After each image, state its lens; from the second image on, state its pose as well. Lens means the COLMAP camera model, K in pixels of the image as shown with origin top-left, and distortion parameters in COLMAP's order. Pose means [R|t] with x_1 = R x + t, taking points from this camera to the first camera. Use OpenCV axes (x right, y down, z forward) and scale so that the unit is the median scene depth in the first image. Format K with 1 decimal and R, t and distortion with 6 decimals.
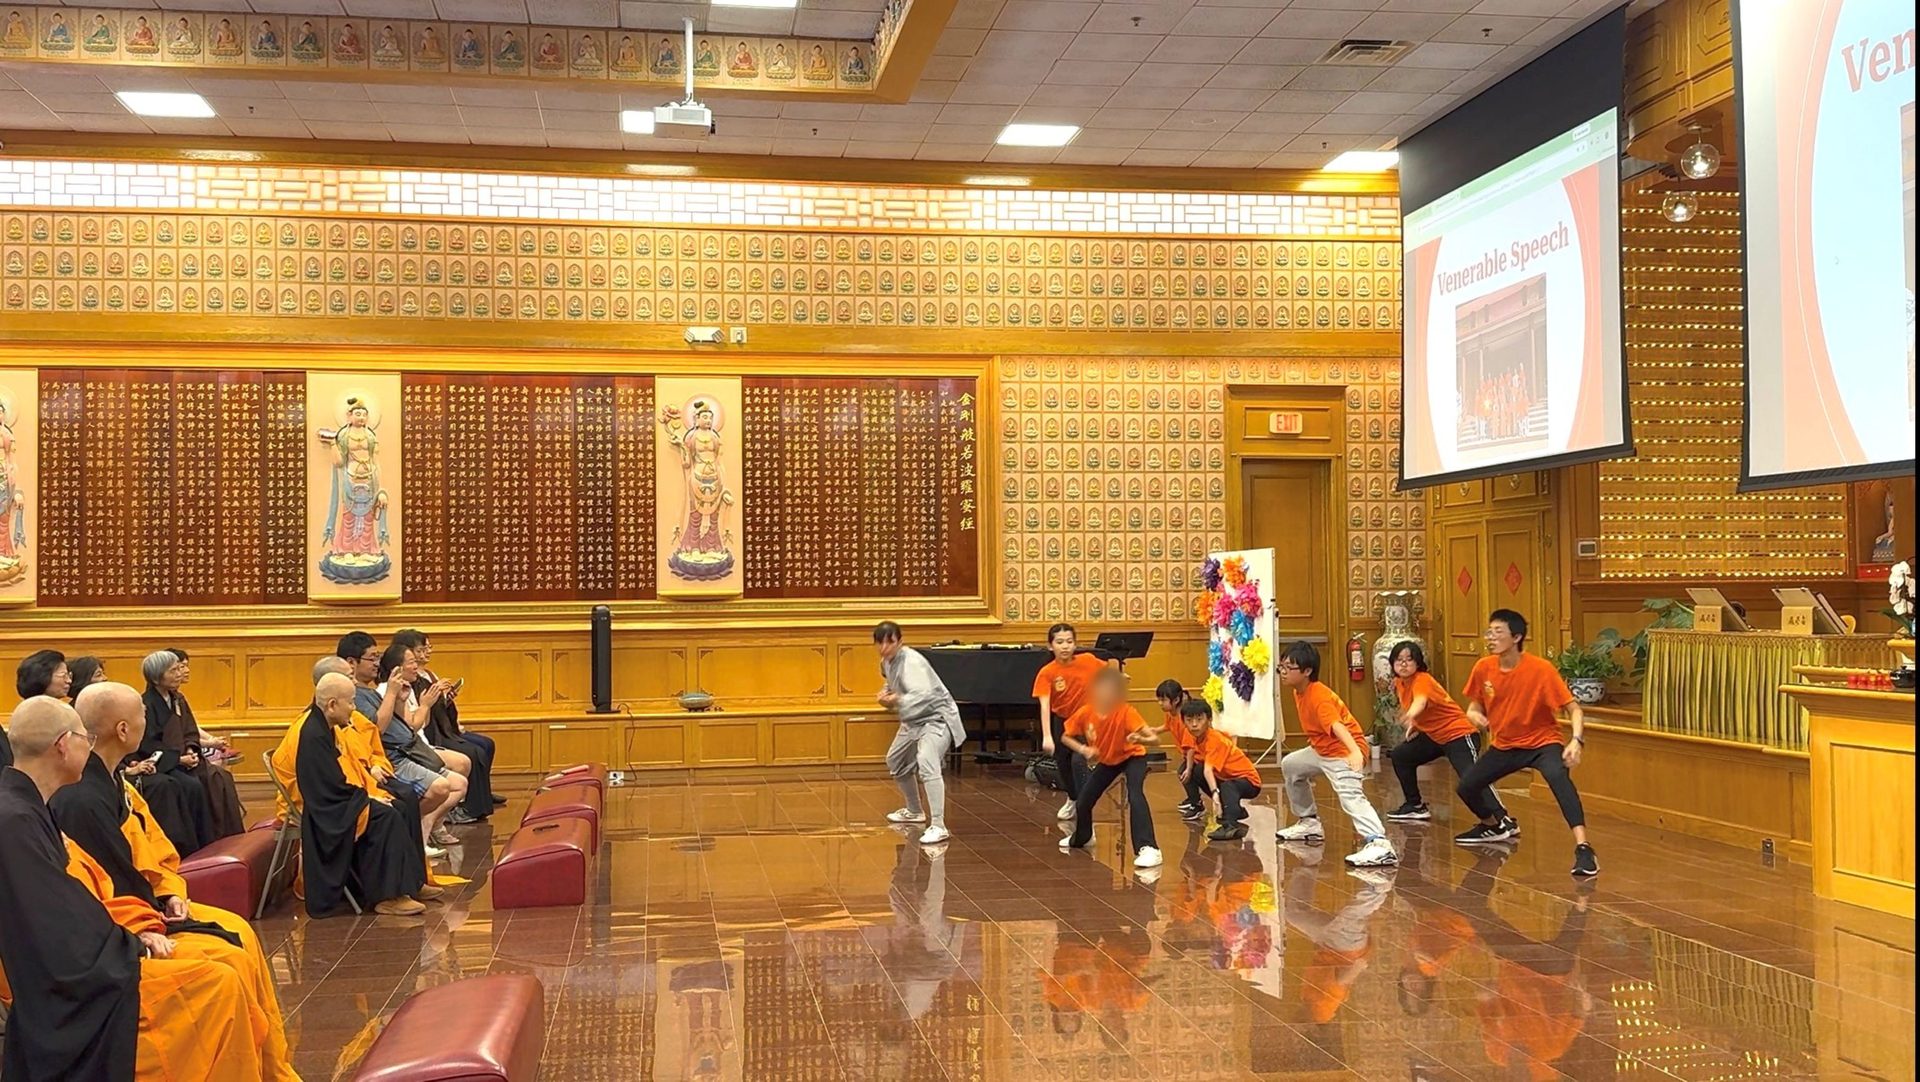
lens RADIAL K [[1875.6, 0, 959.5], [0, 1875.6, 545.6], [0, 0, 1]] dist [0.009398, 0.004105]
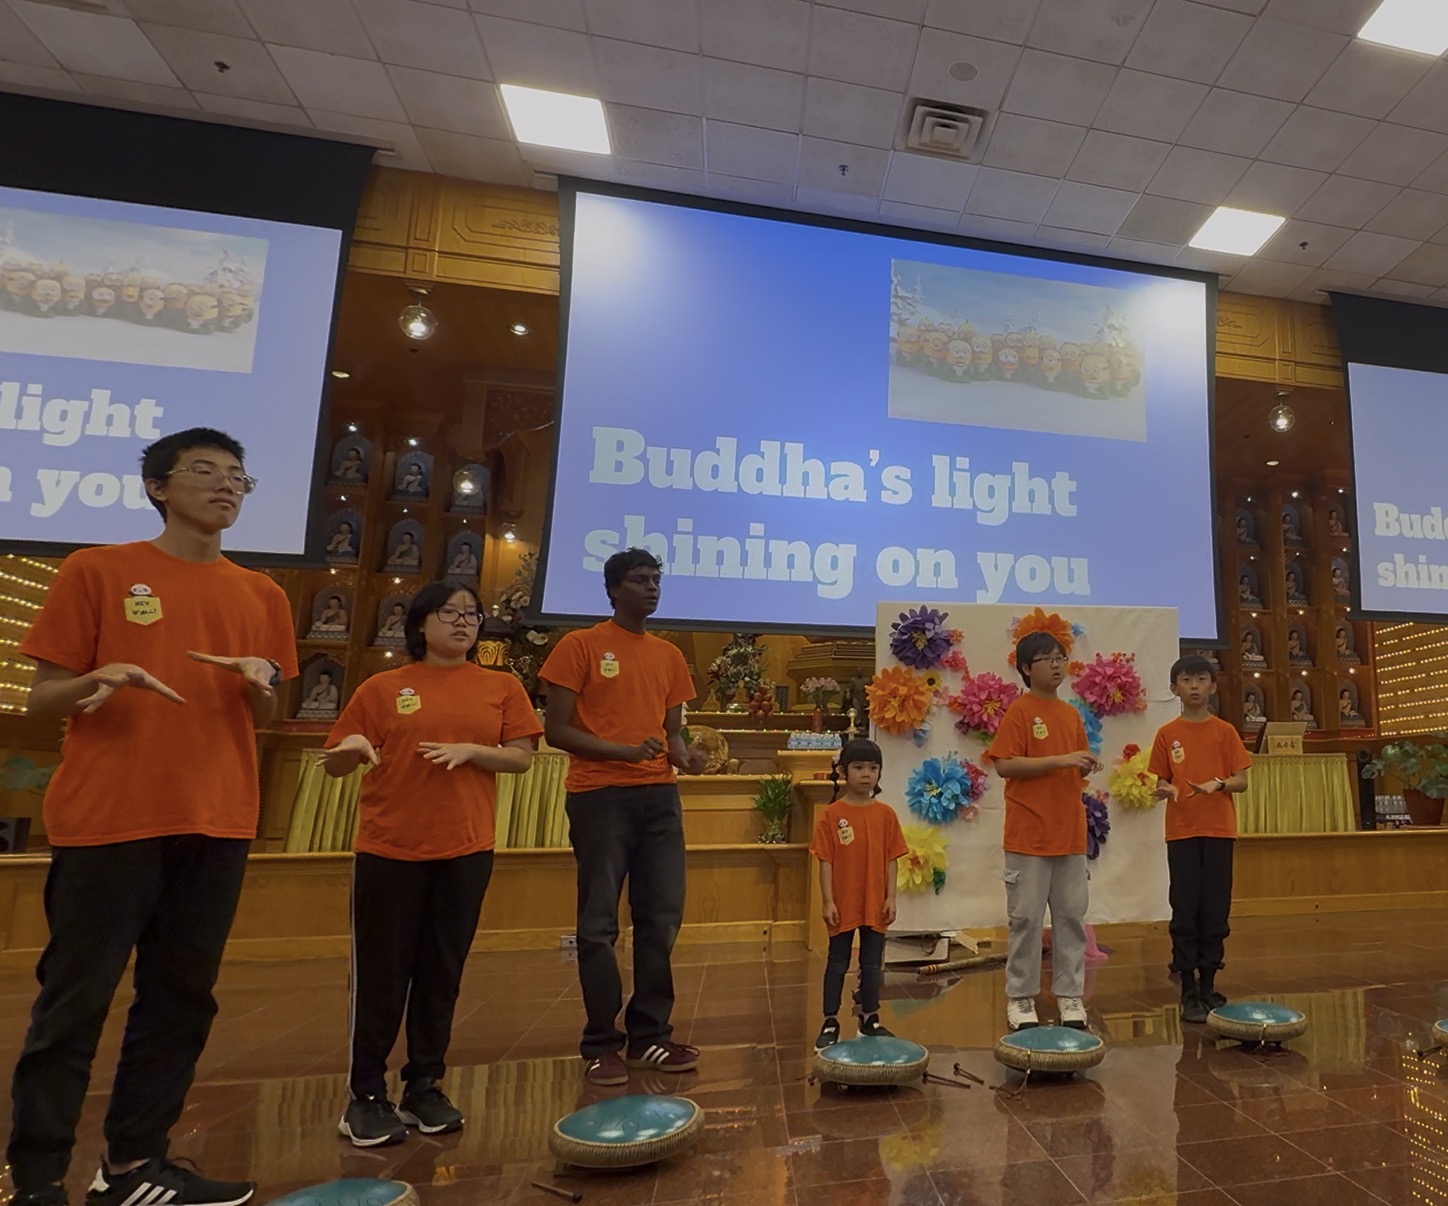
lens RADIAL K [[1037.8, 0, 1061.9], [0, 1037.8, 603.7], [0, 0, 1]] dist [-0.002137, 0.002313]
pose [[-0.132186, 0.192599, 0.972334, -0.196634], [-0.018072, 0.980310, -0.196636, 0.063766], [-0.991060, -0.043565, -0.126103, 0.639320]]
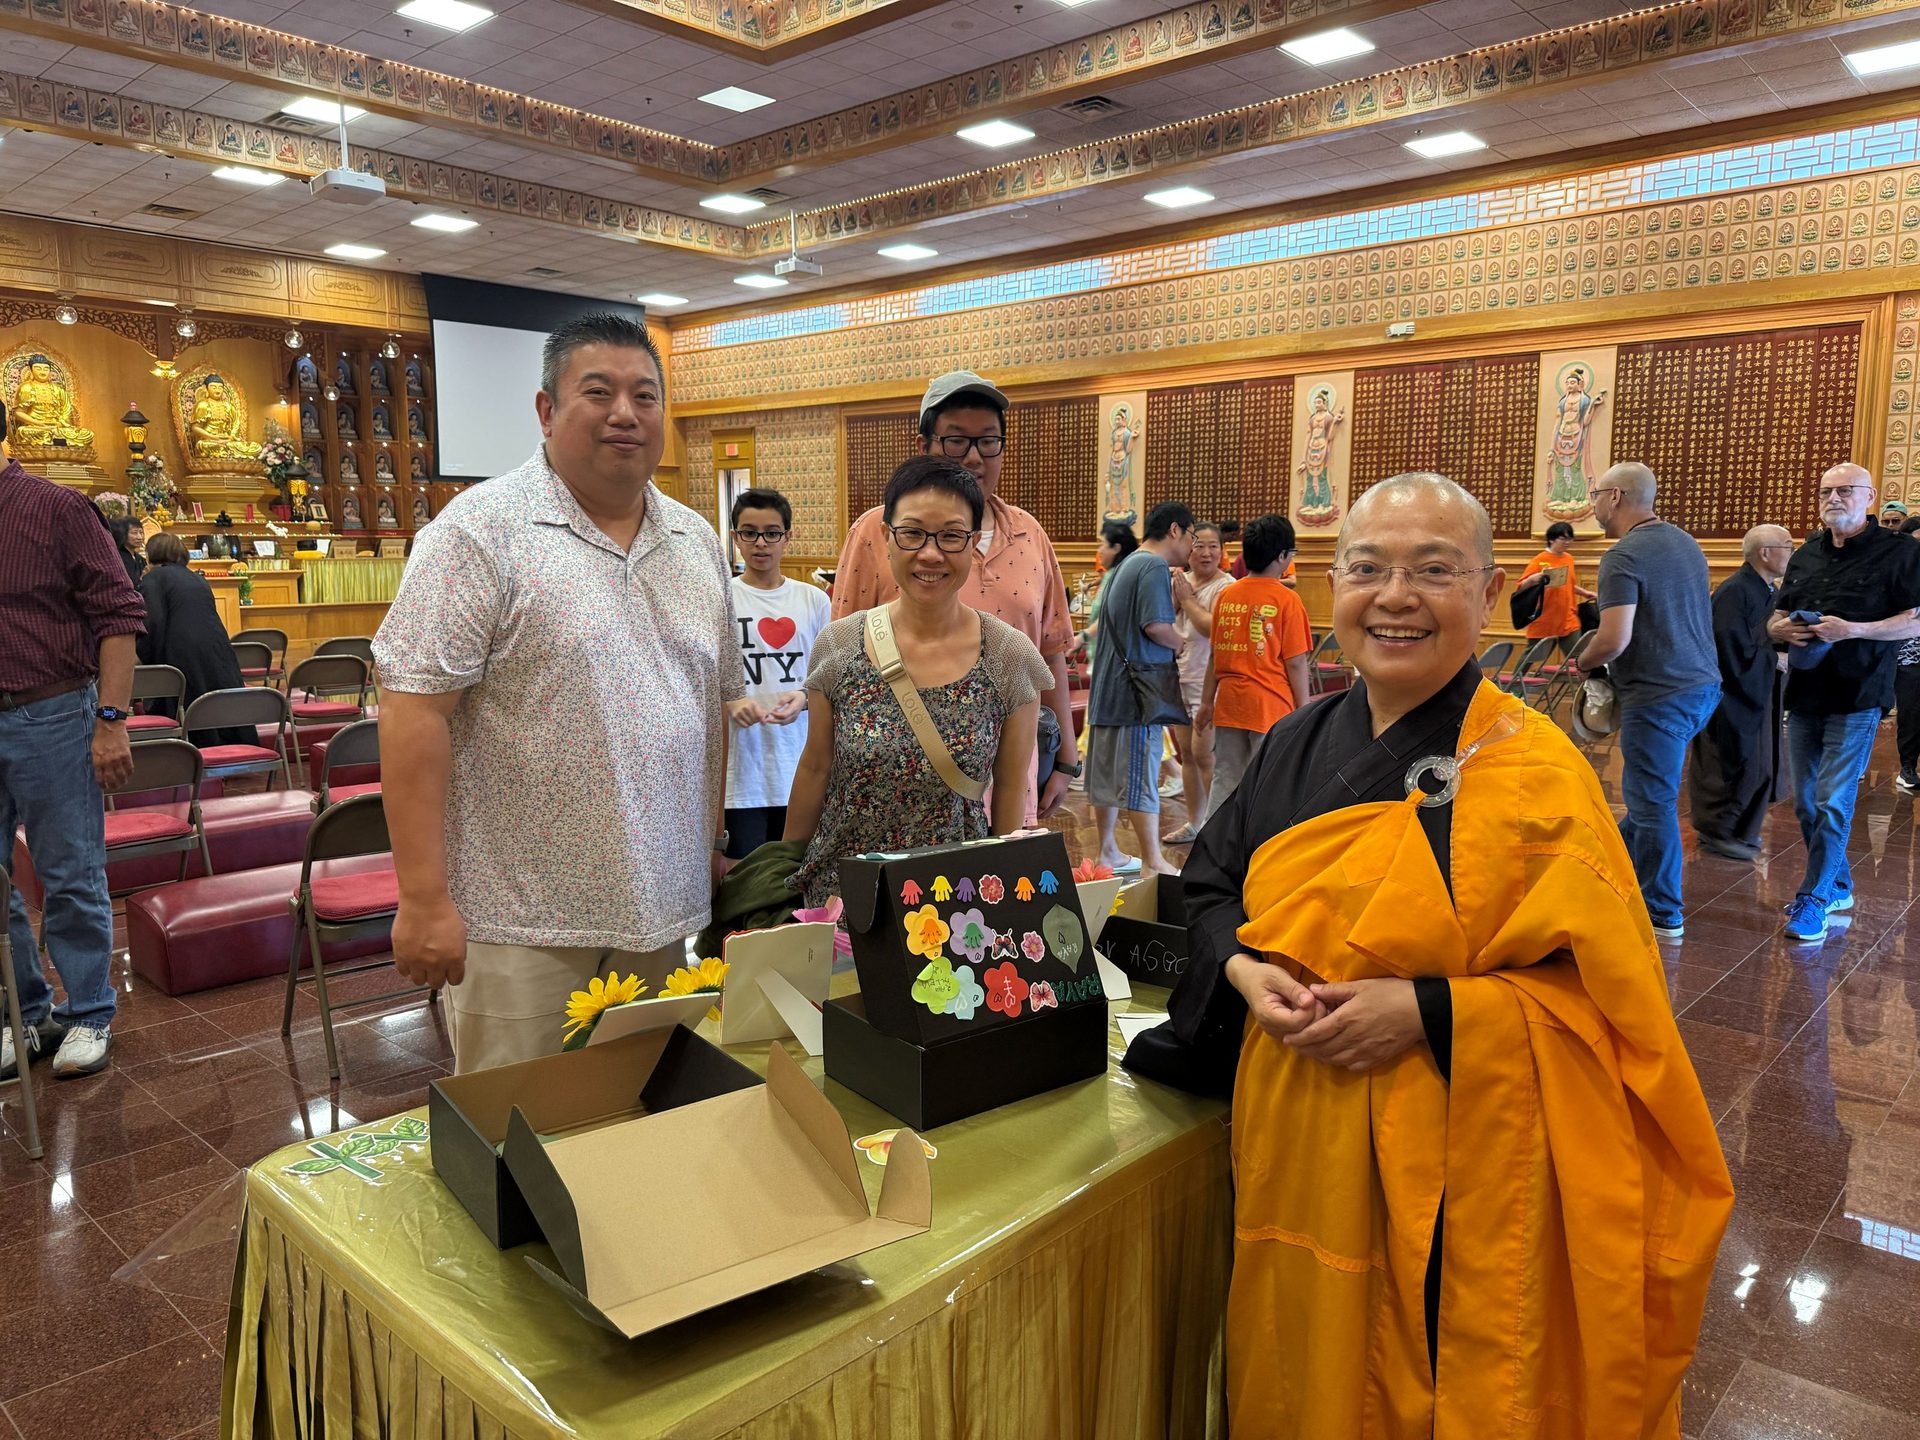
lens RADIAL K [[1364.2, 0, 960.0], [0, 1364.2, 720.0], [0, 0, 1]] dist [0.002484, 0.001406]
pose [[-0.618638, -0.094027, 0.780029, -1.155679], [-0.018019, 0.994250, 0.105559, 0.034060], [-0.785469, 0.051247, -0.616775, 0.863965]]
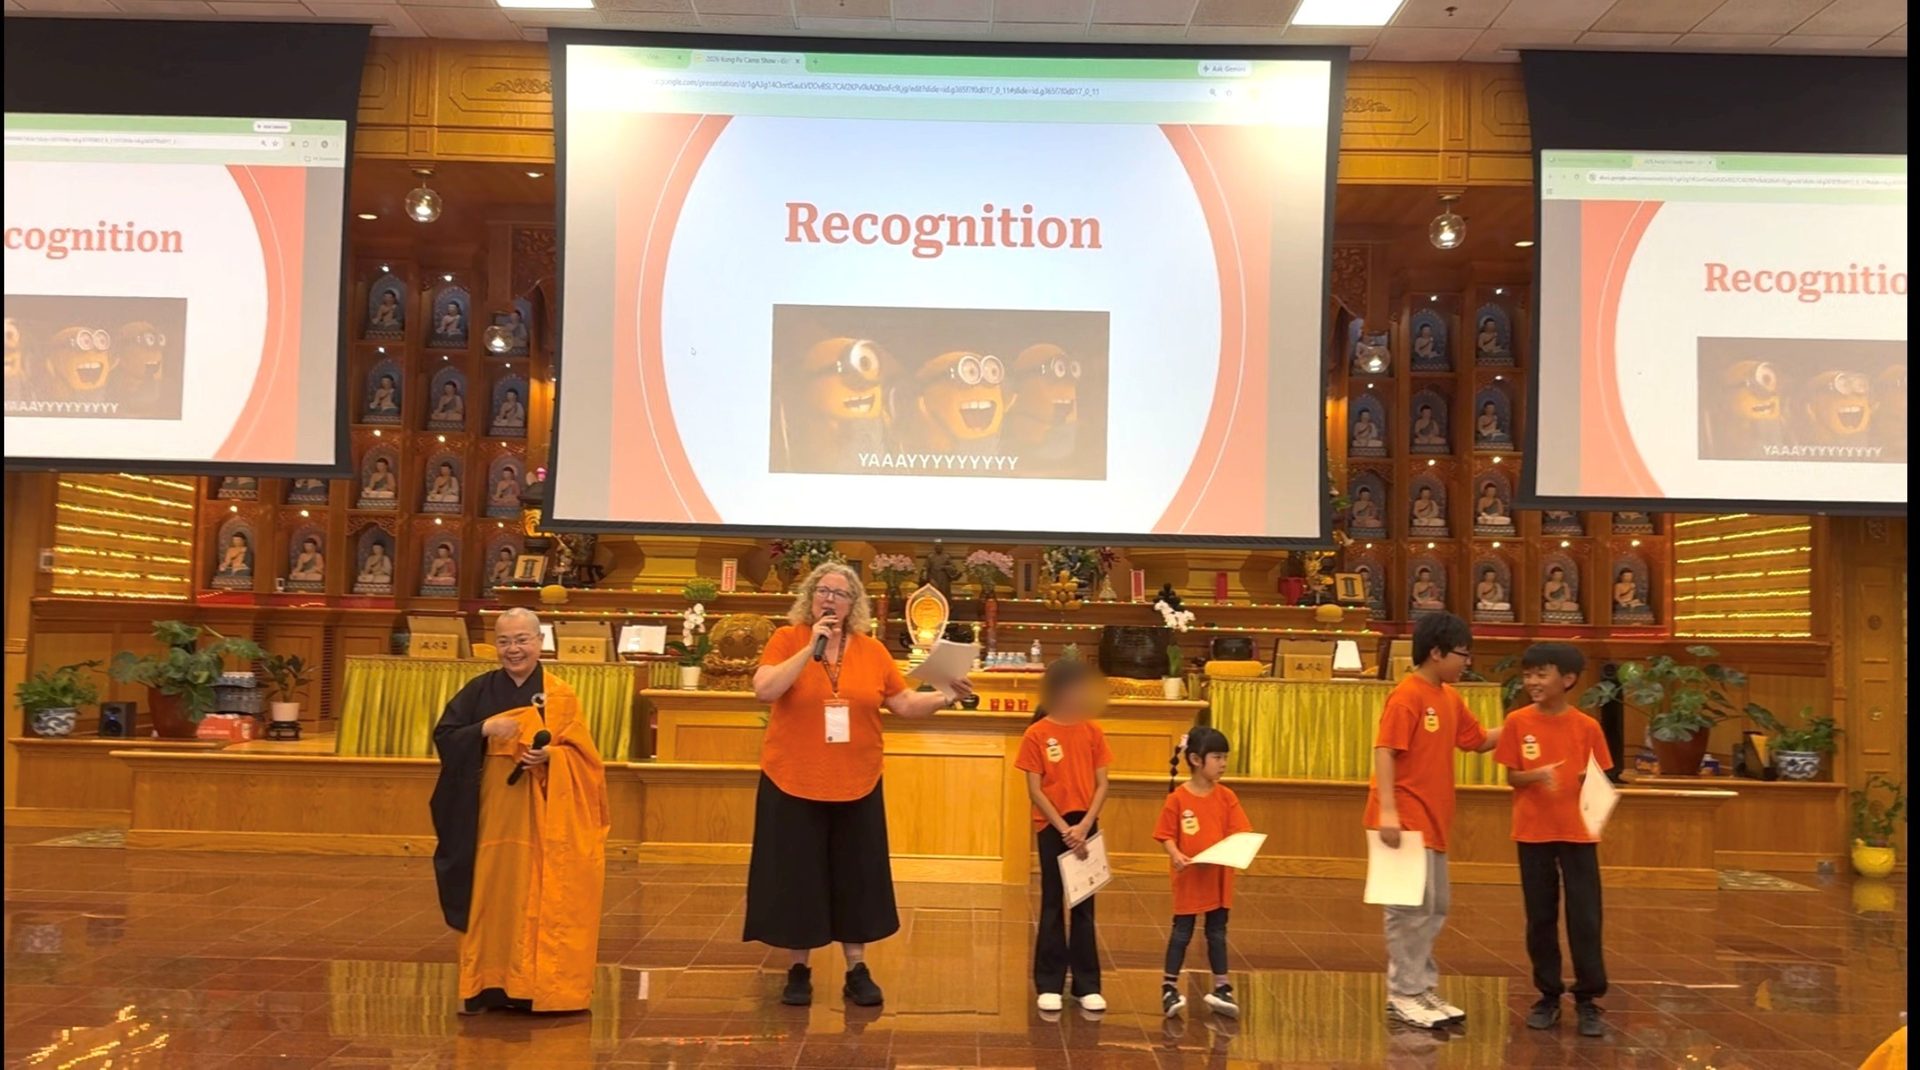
lens RADIAL K [[1600.6, 0, 943.5], [0, 1600.6, 542.7], [0, 0, 1]] dist [0.181555, -0.386617]
pose [[0.169093, 0.068024, 0.983250, -0.394956], [-0.053724, 0.996768, -0.059720, 0.018220], [-0.984135, -0.042726, 0.172201, 0.509330]]
